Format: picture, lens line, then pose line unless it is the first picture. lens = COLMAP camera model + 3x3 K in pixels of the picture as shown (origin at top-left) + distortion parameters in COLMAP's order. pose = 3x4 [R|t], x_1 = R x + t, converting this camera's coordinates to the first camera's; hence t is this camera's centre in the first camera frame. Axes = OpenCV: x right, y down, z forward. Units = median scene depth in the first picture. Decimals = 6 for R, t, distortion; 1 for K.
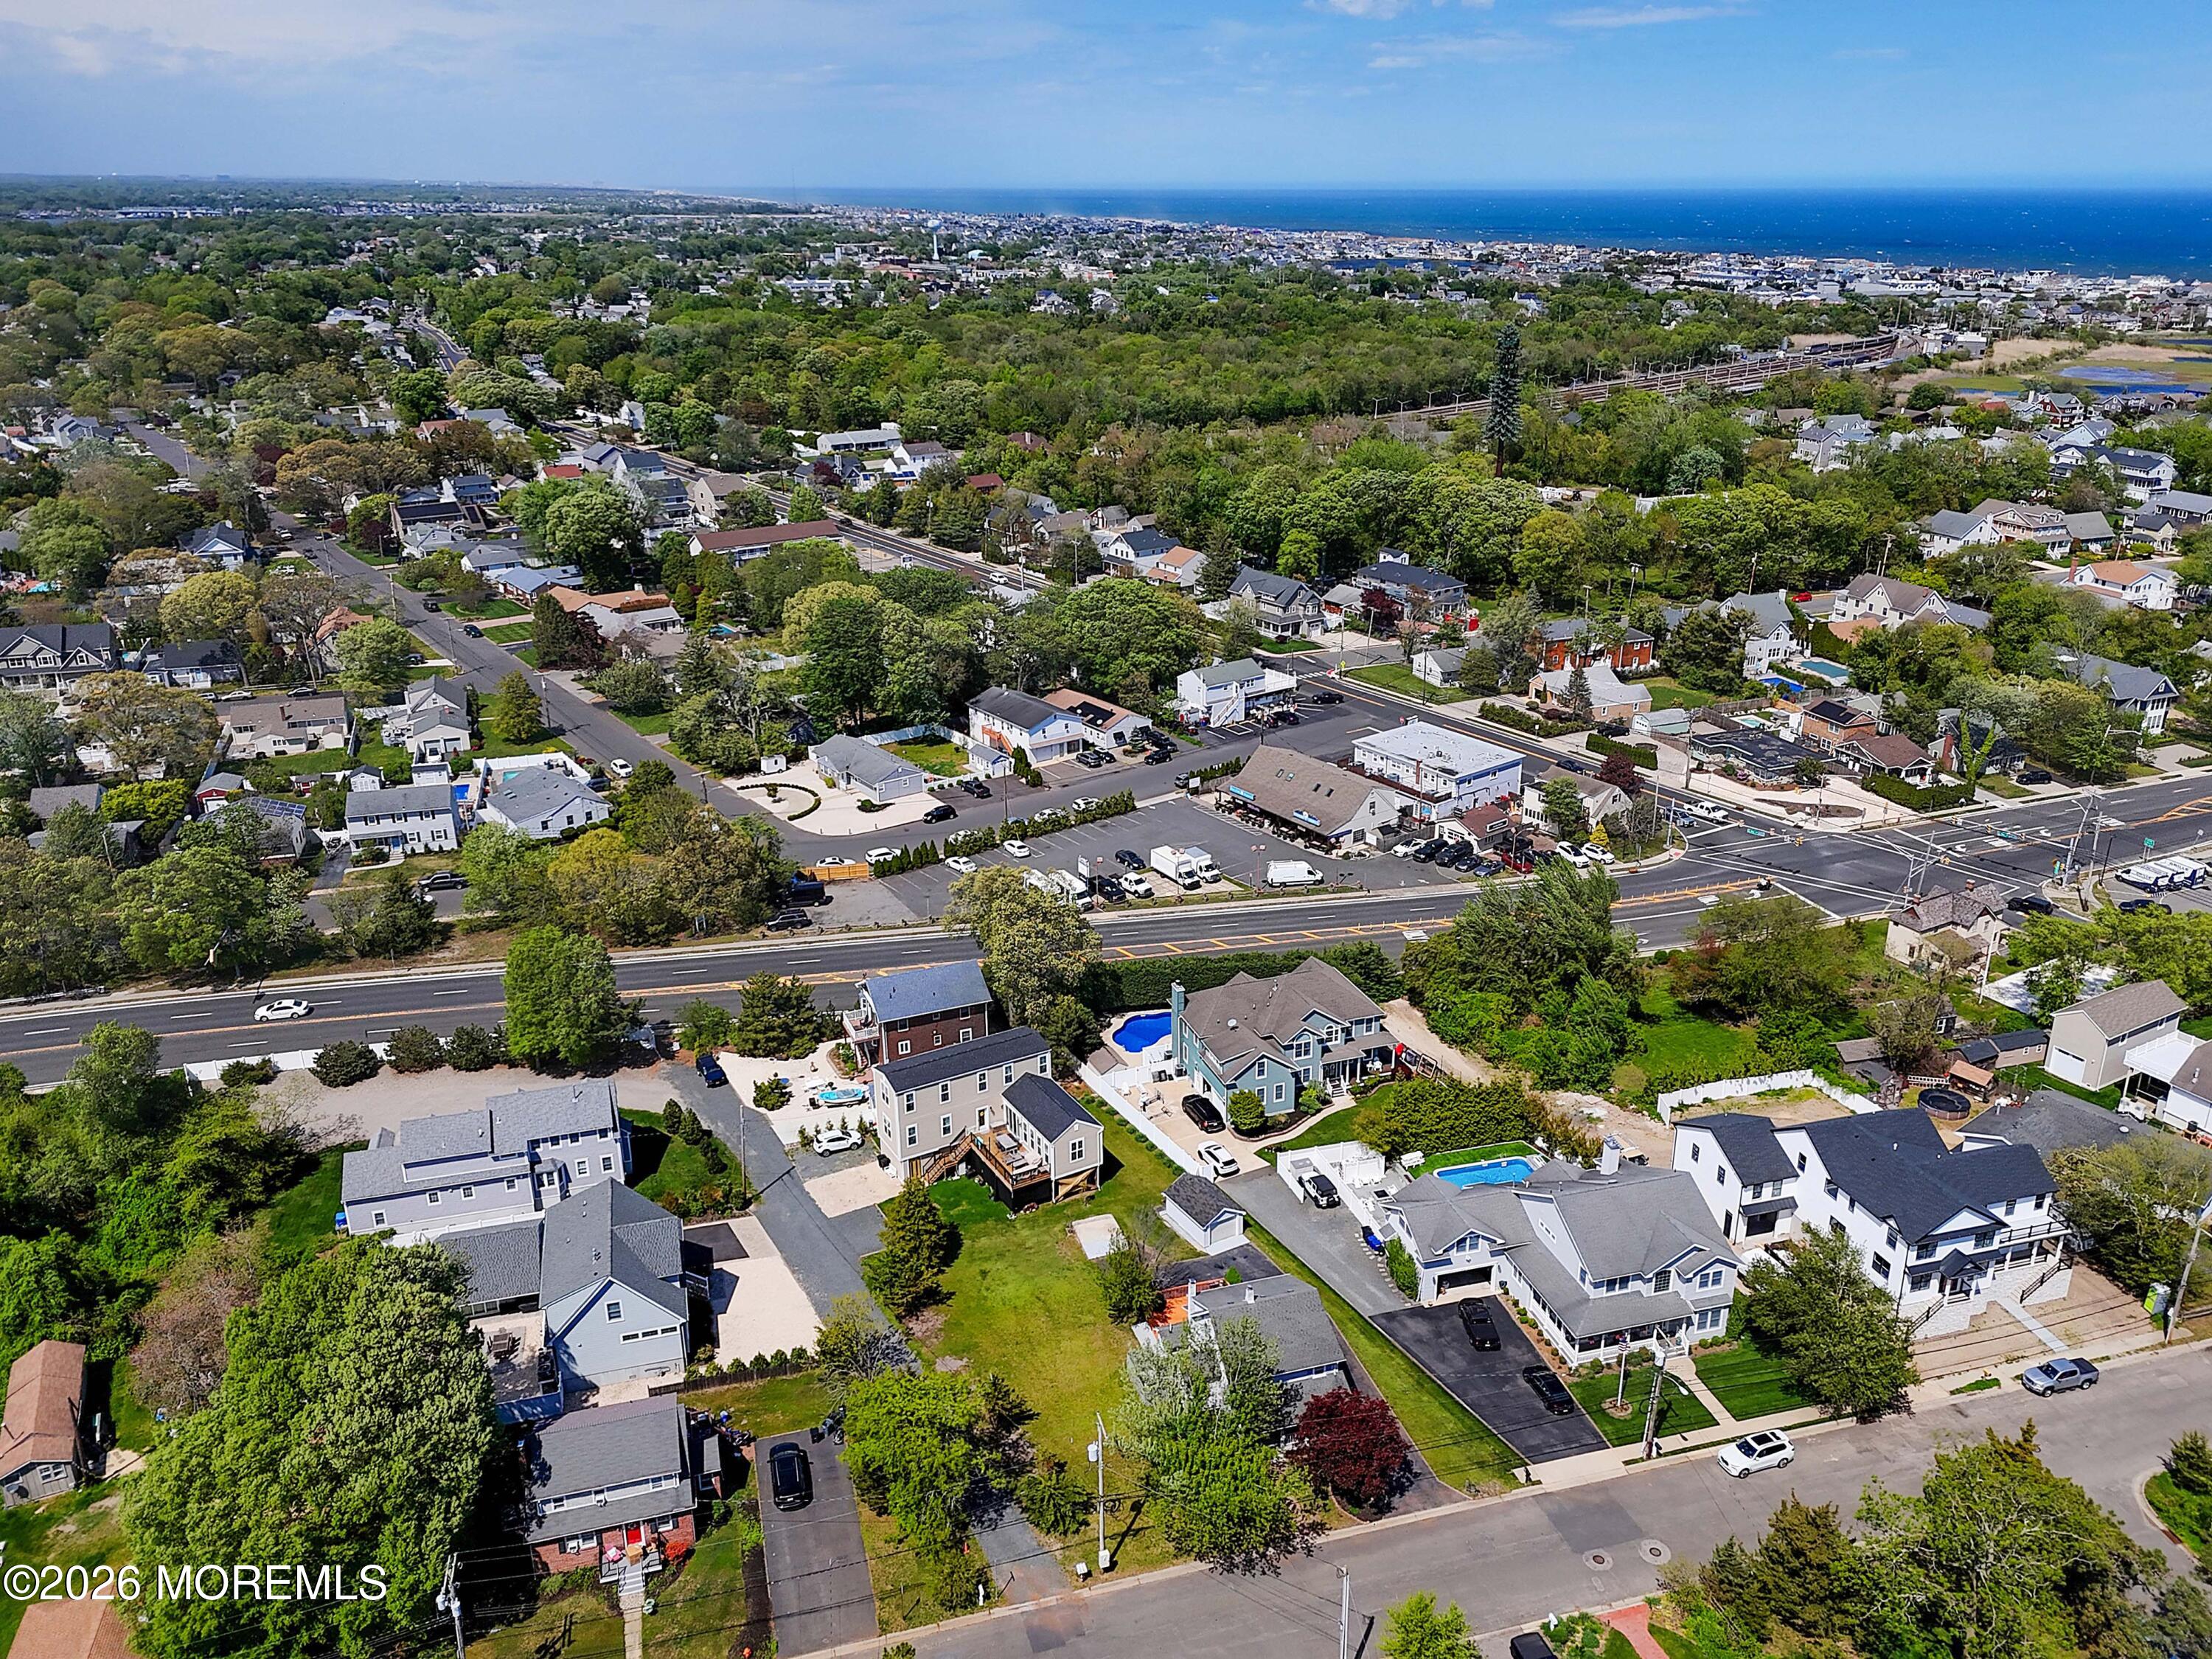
lens RADIAL K [[1659.4, 0, 1133.8], [0, 1659.4, 789.9], [0, 0, 1]] dist [0.092705, -0.115798]
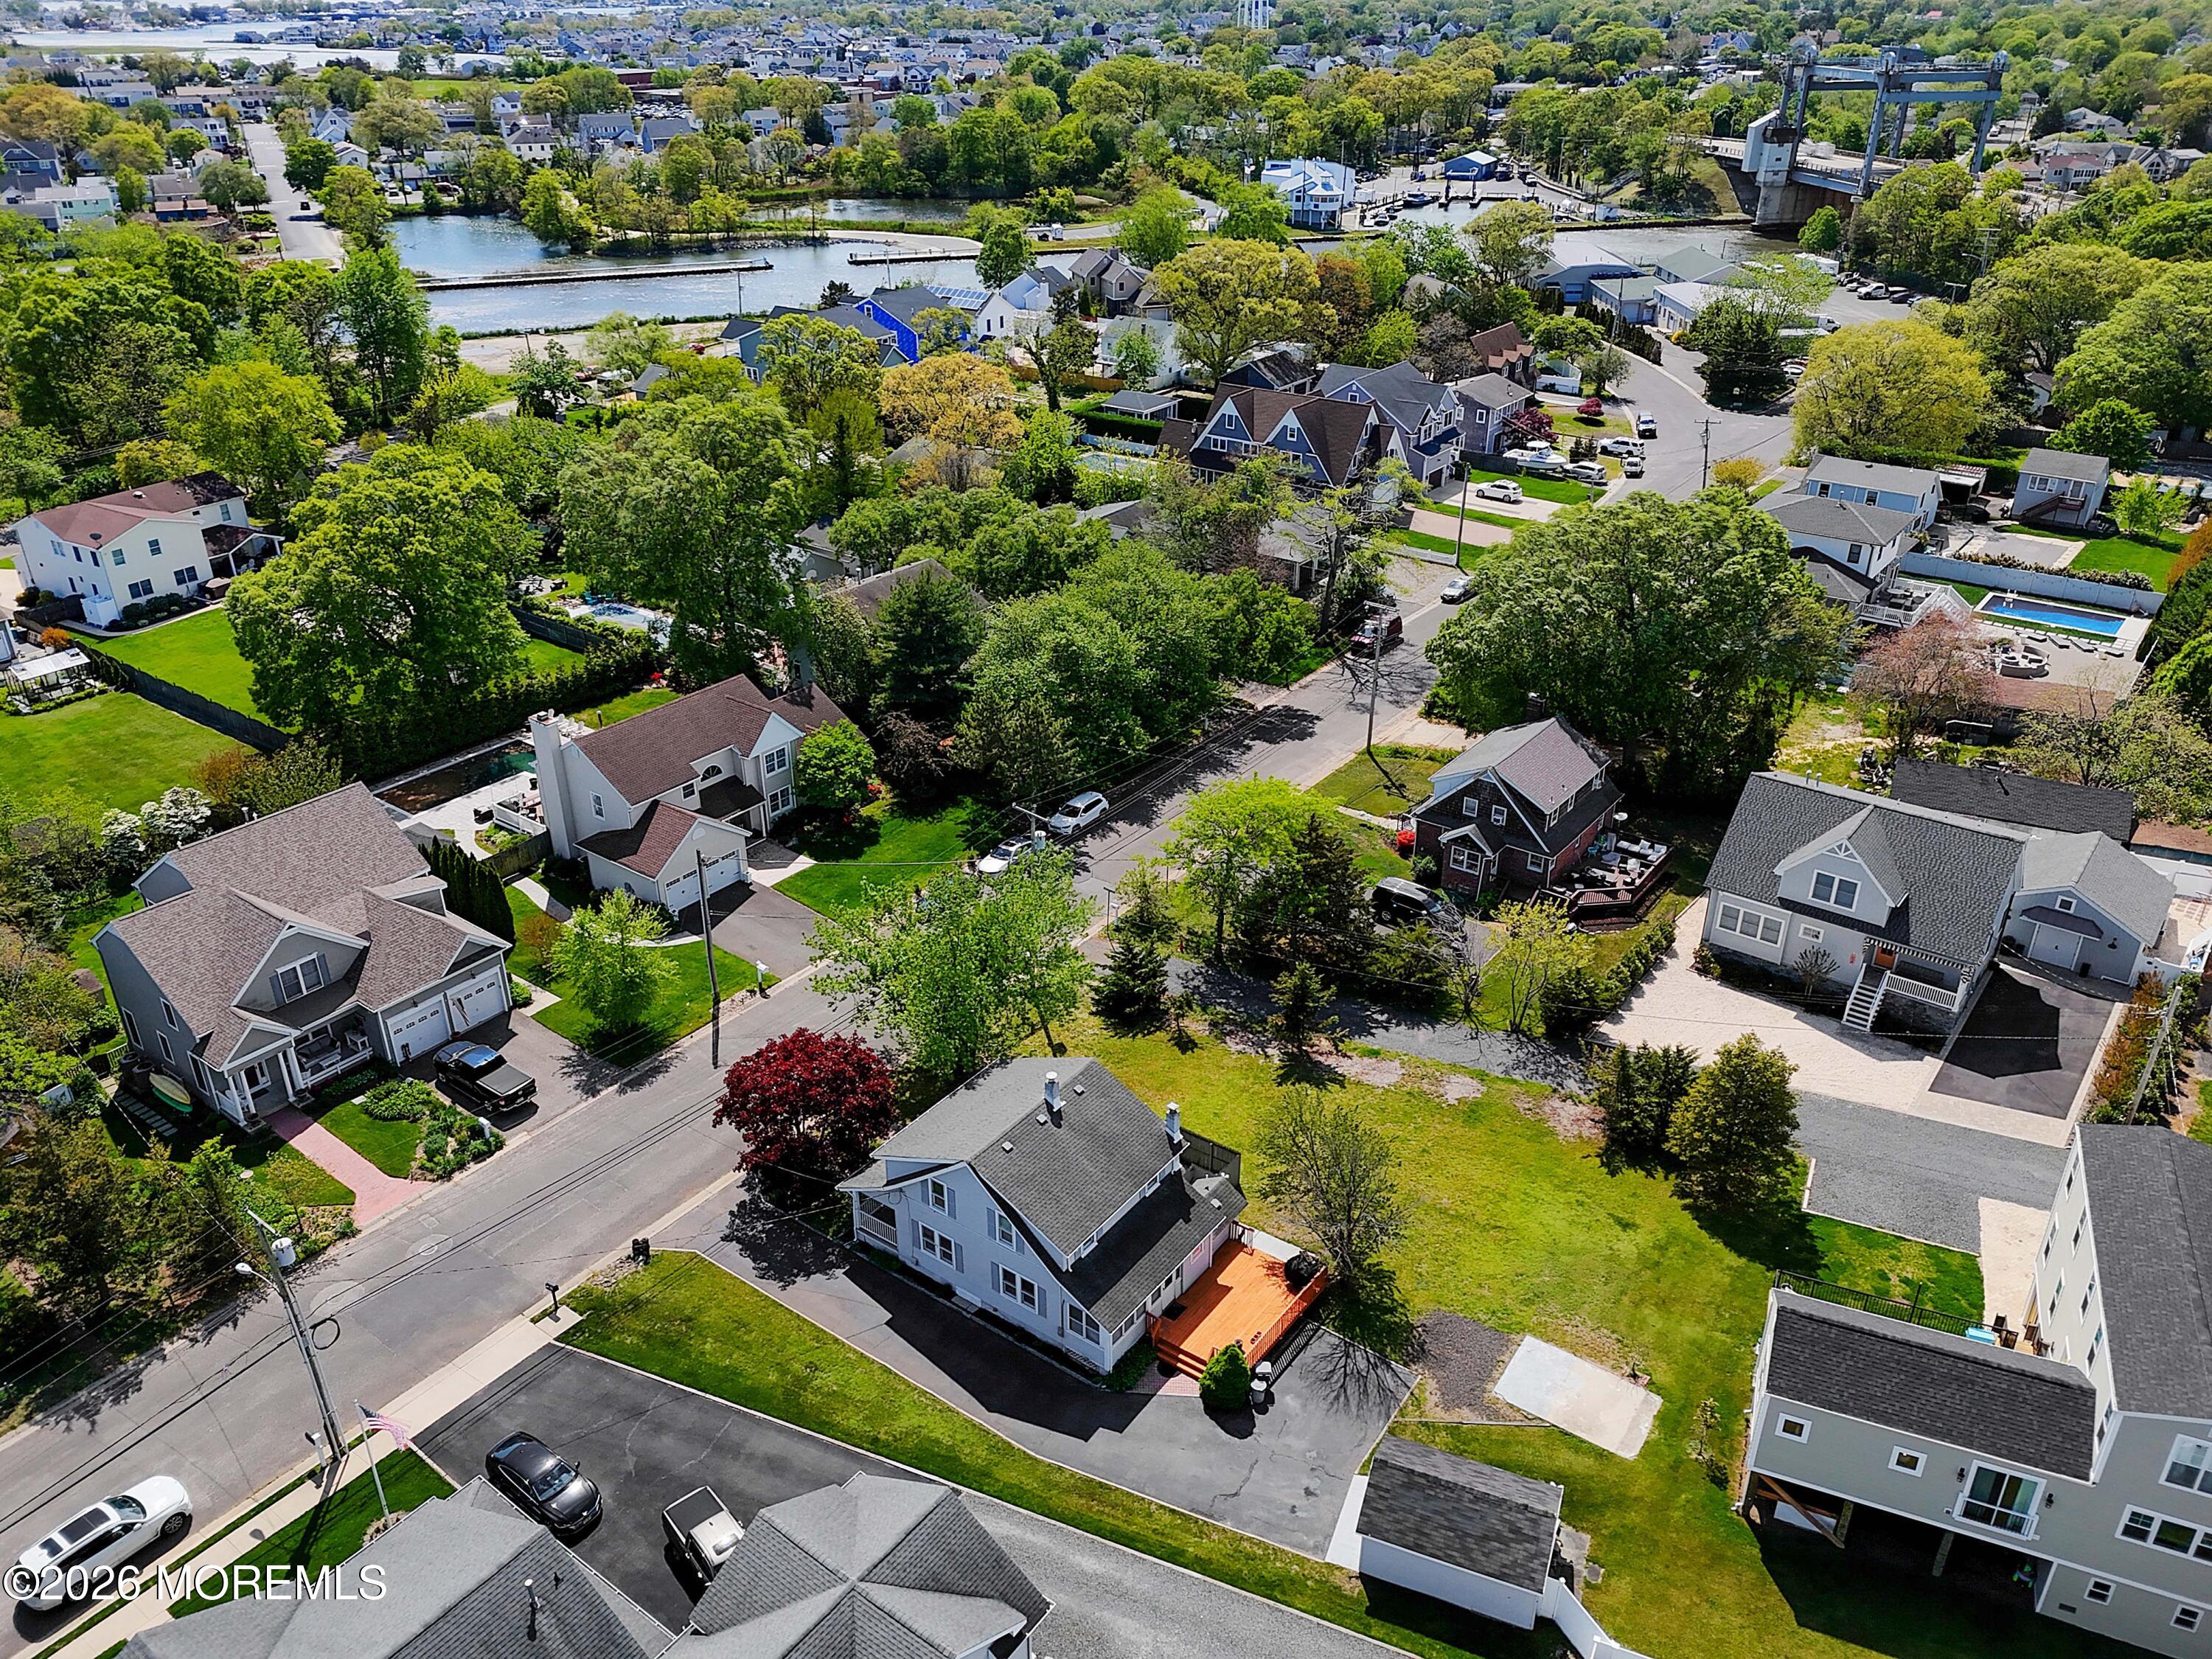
lens RADIAL K [[1651.0, 0, 1097.6], [0, 1651.0, 831.2], [0, 0, 1]] dist [0.058669, -0.054105]
pose [[-0.812321, 0.265692, -0.519174, 0.234395], [-0.195717, 0.714389, 0.671821, -0.099353], [0.549390, 0.647346, -0.528313, 0.905323]]
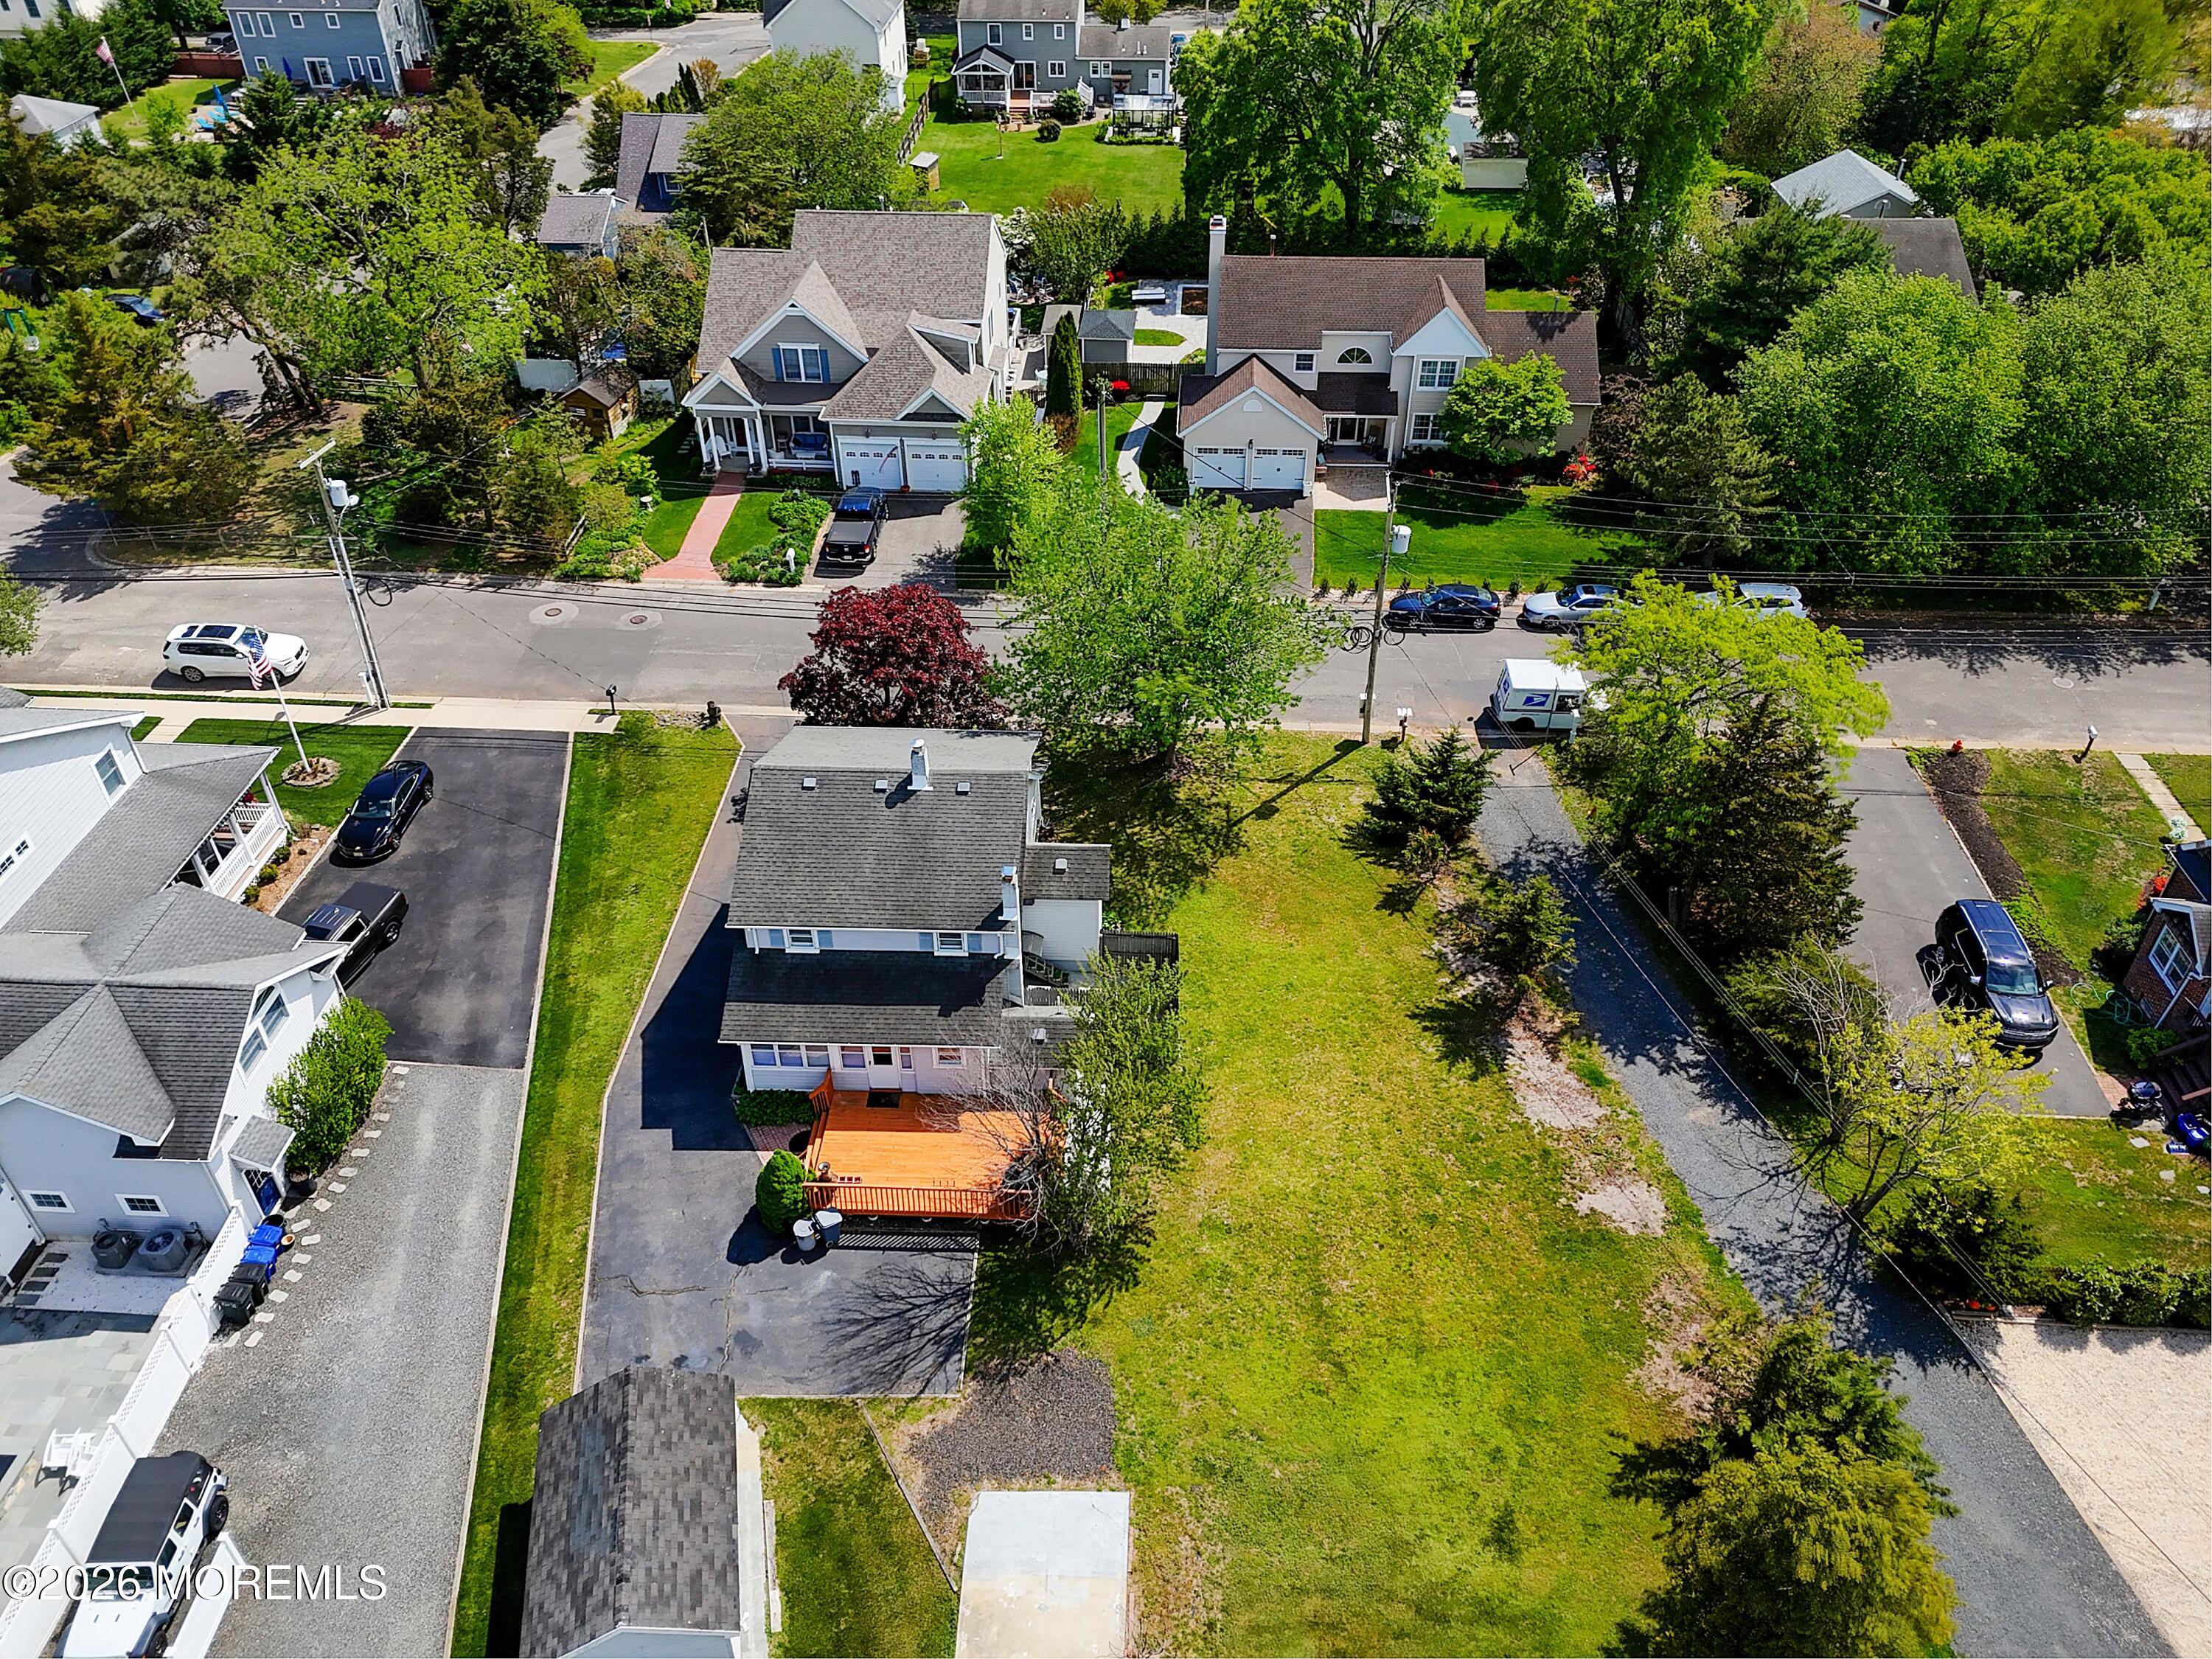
lens RADIAL K [[1627.8, 0, 1078.6], [0, 1627.8, 835.6], [0, 0, 1]] dist [0.061119, -0.052168]
pose [[-0.934941, -0.218879, 0.279245, -0.060625], [0.119114, 0.547732, 0.828131, -0.012370], [-0.334212, 0.807516, -0.486025, 0.870041]]
